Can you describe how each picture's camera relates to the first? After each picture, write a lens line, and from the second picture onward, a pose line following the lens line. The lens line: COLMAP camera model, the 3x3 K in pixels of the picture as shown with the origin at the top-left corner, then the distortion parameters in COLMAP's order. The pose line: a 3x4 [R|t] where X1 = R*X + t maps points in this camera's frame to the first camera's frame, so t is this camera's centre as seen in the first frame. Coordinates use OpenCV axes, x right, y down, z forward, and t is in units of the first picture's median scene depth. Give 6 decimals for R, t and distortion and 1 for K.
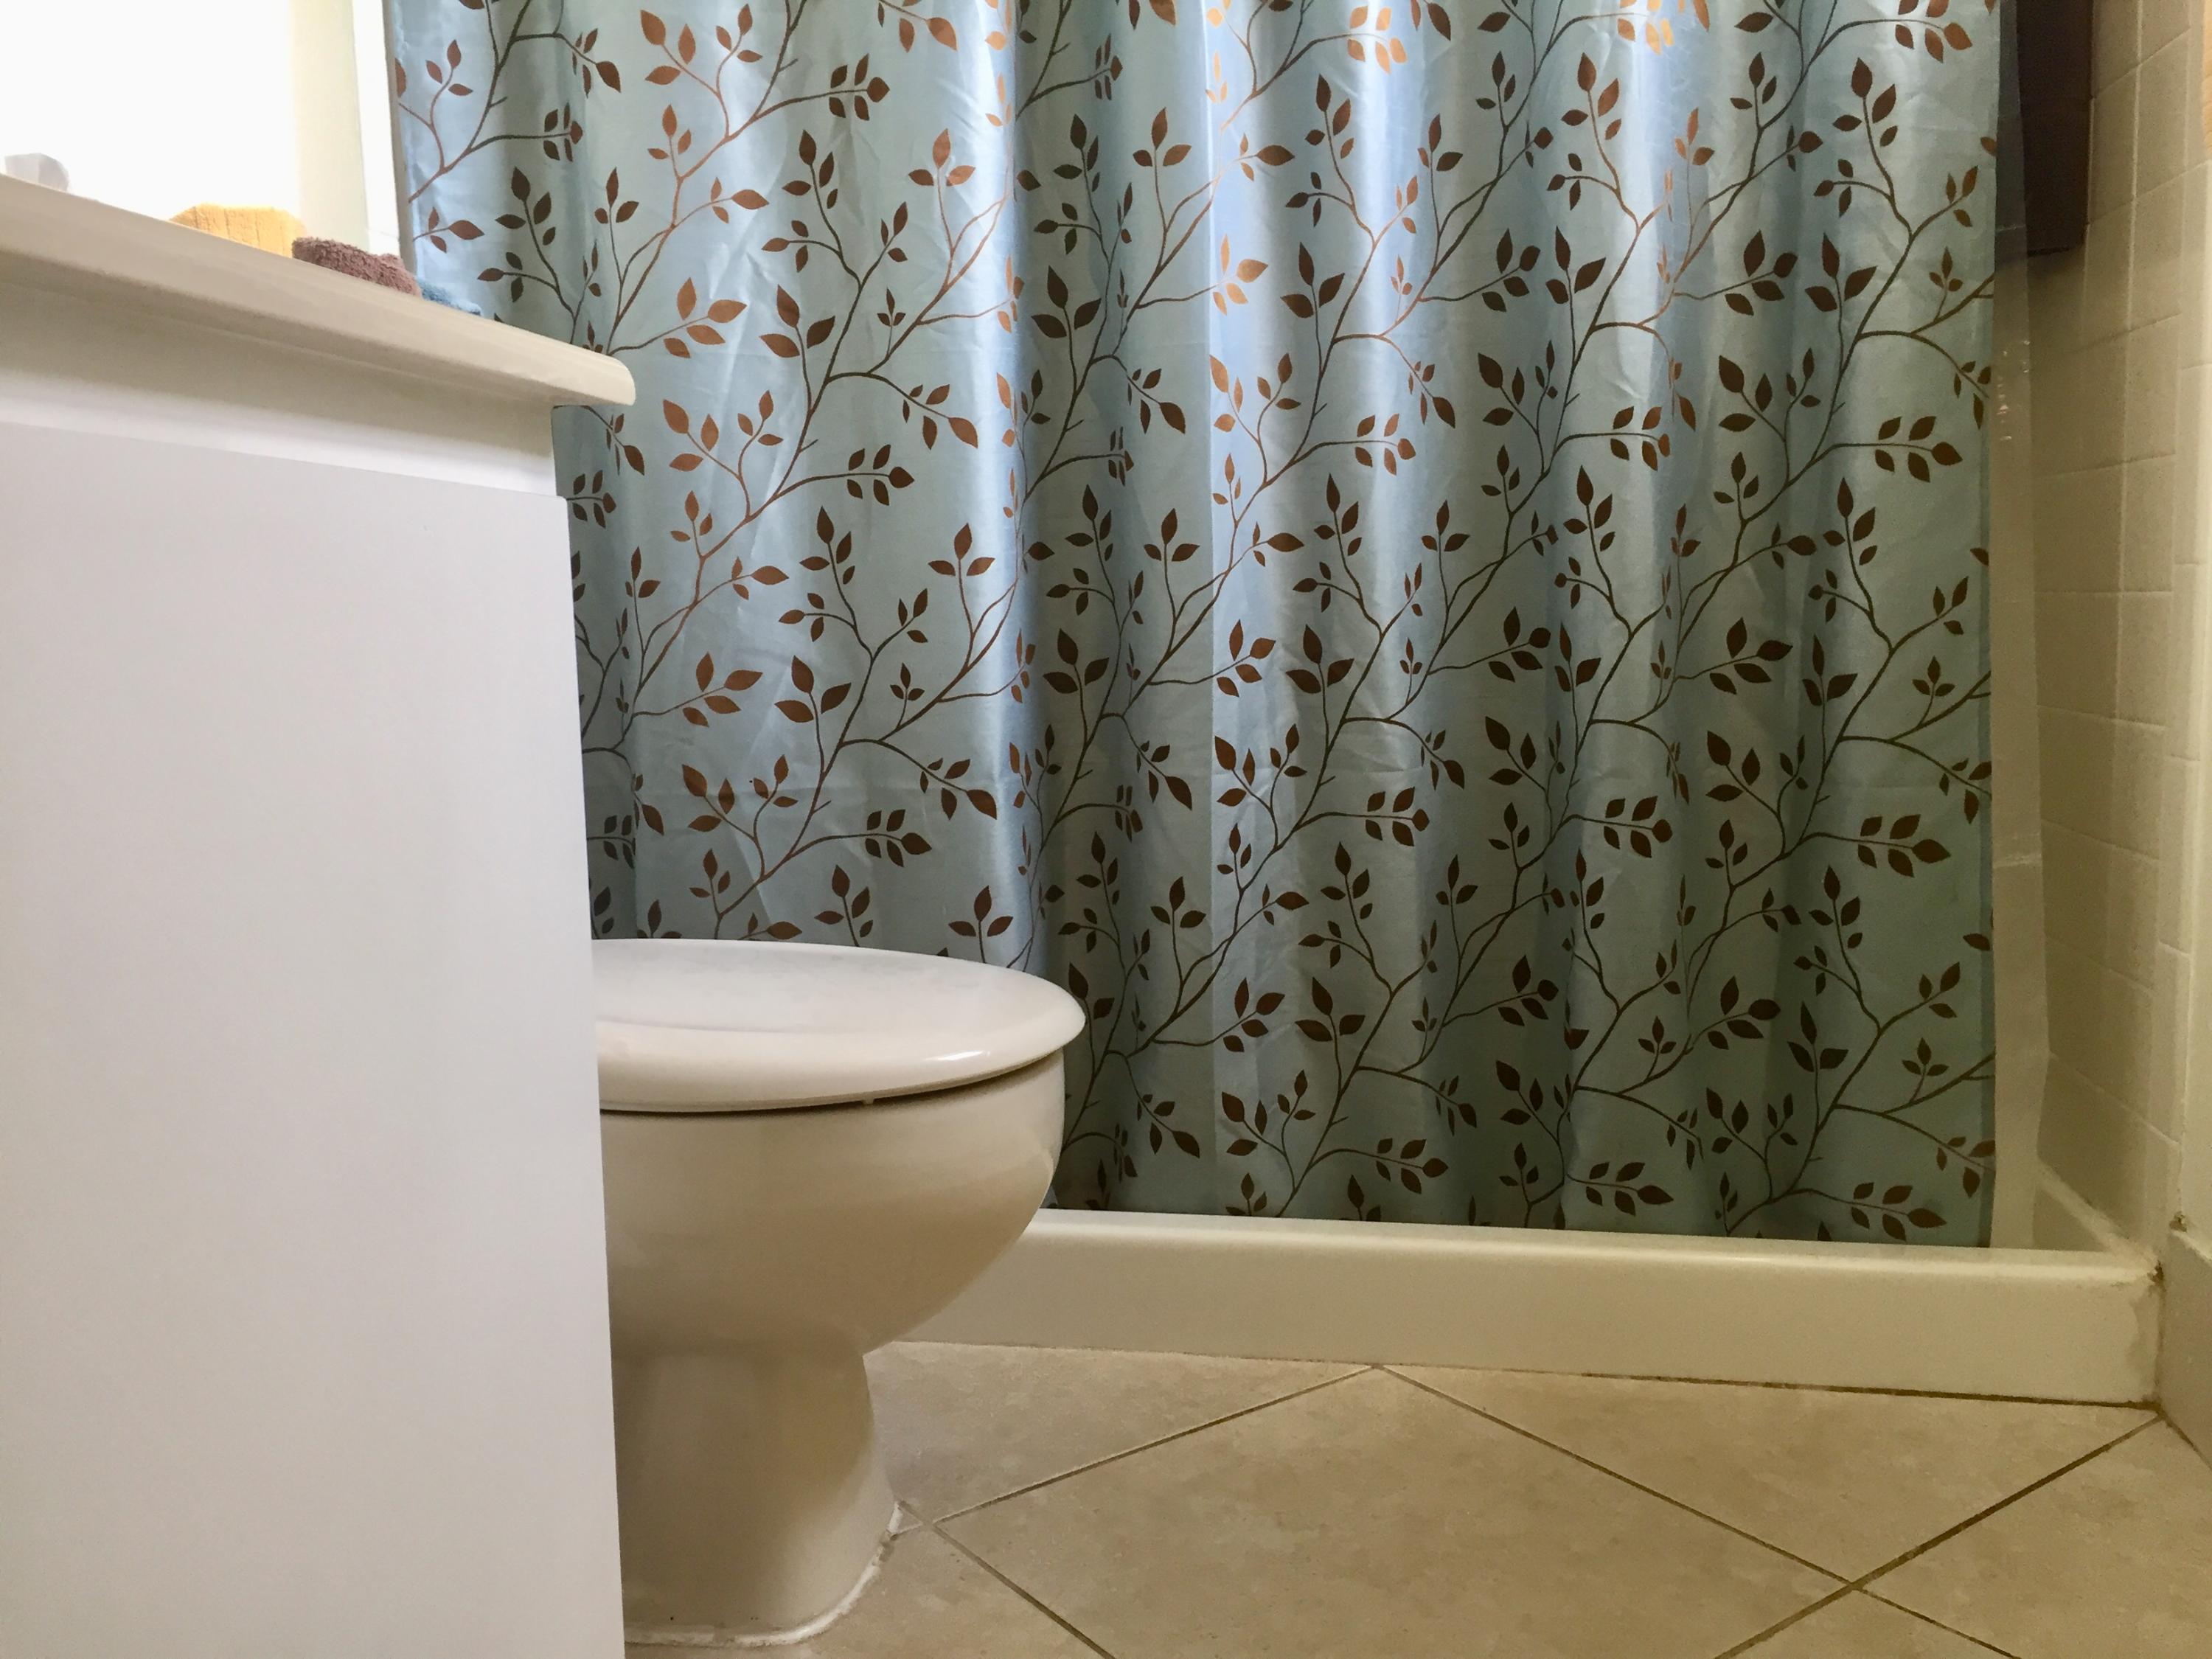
lens RADIAL K [[1889.4, 0, 1097.3], [0, 1889.4, 820.0], [0, 0, 1]] dist [0.078472, -0.117373]
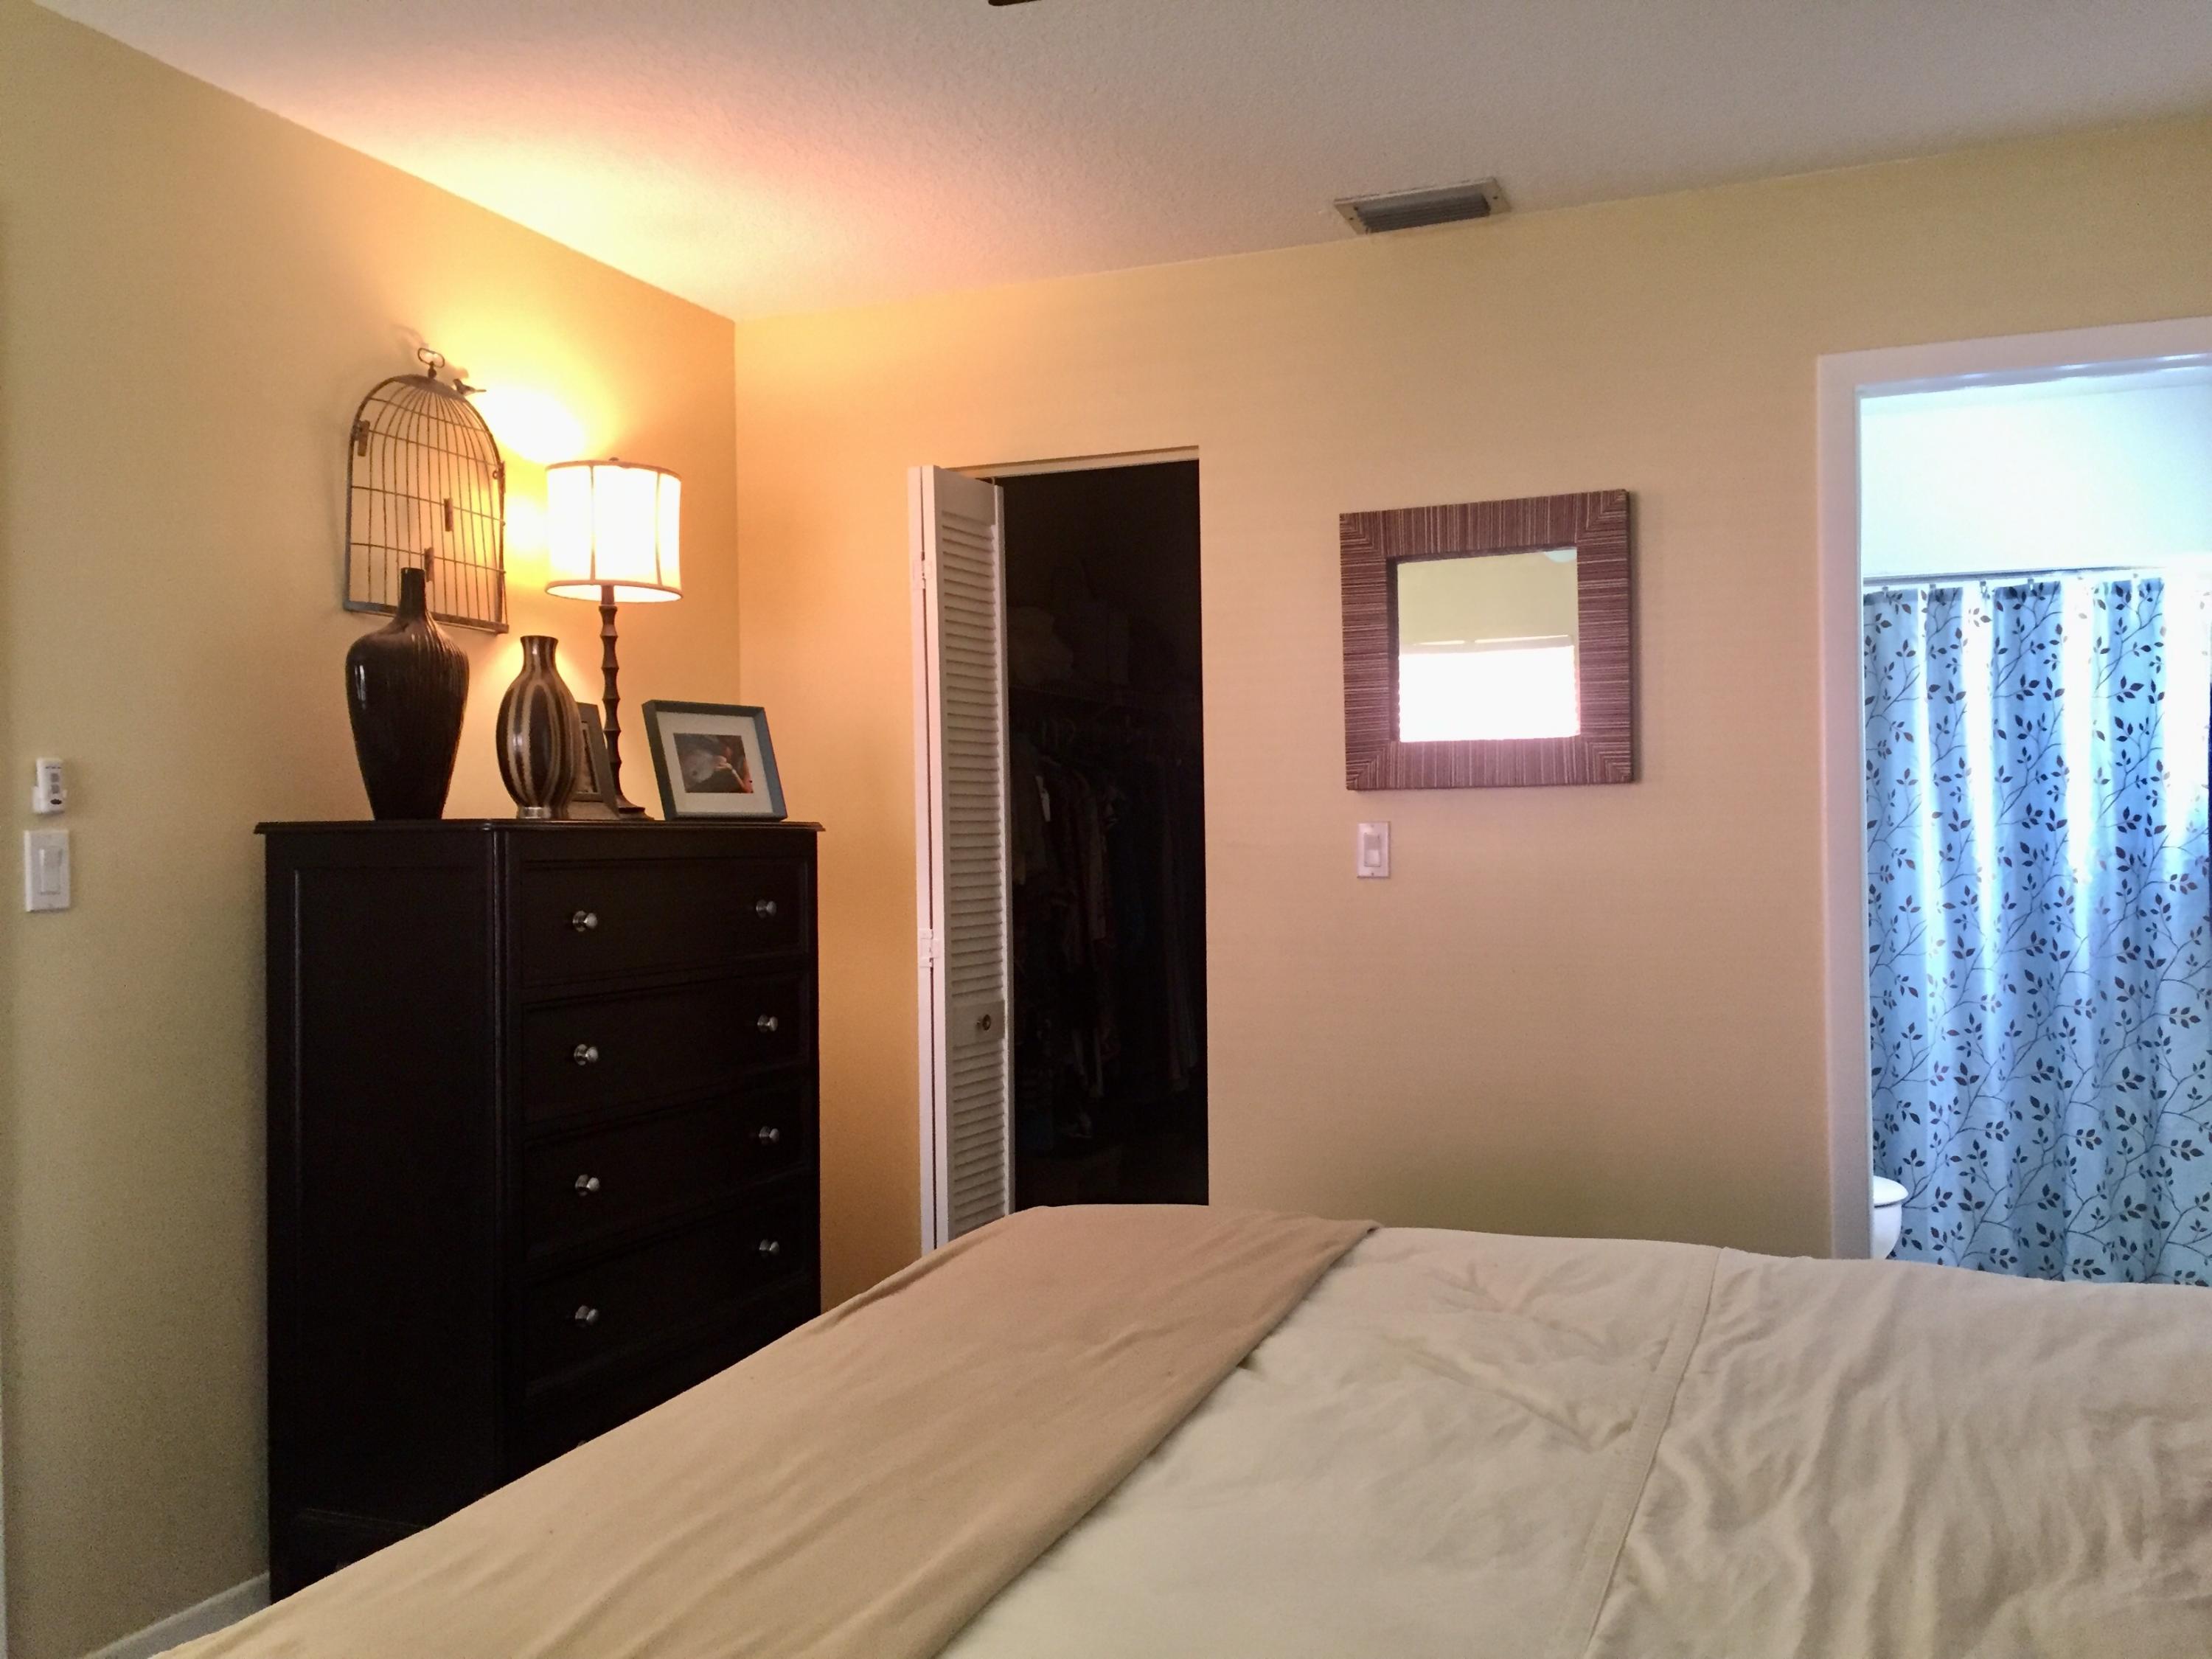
lens RADIAL K [[1889.4, 0, 1111.9], [0, 1889.4, 828.8], [0, 0, 1]] dist [0.078472, -0.117373]
pose [[0.972669, 0.008625, -0.232036, -0.482524], [-0.035373, 0.993150, -0.111365, -0.087320], [0.229486, 0.116529, 0.966311, -2.179128]]
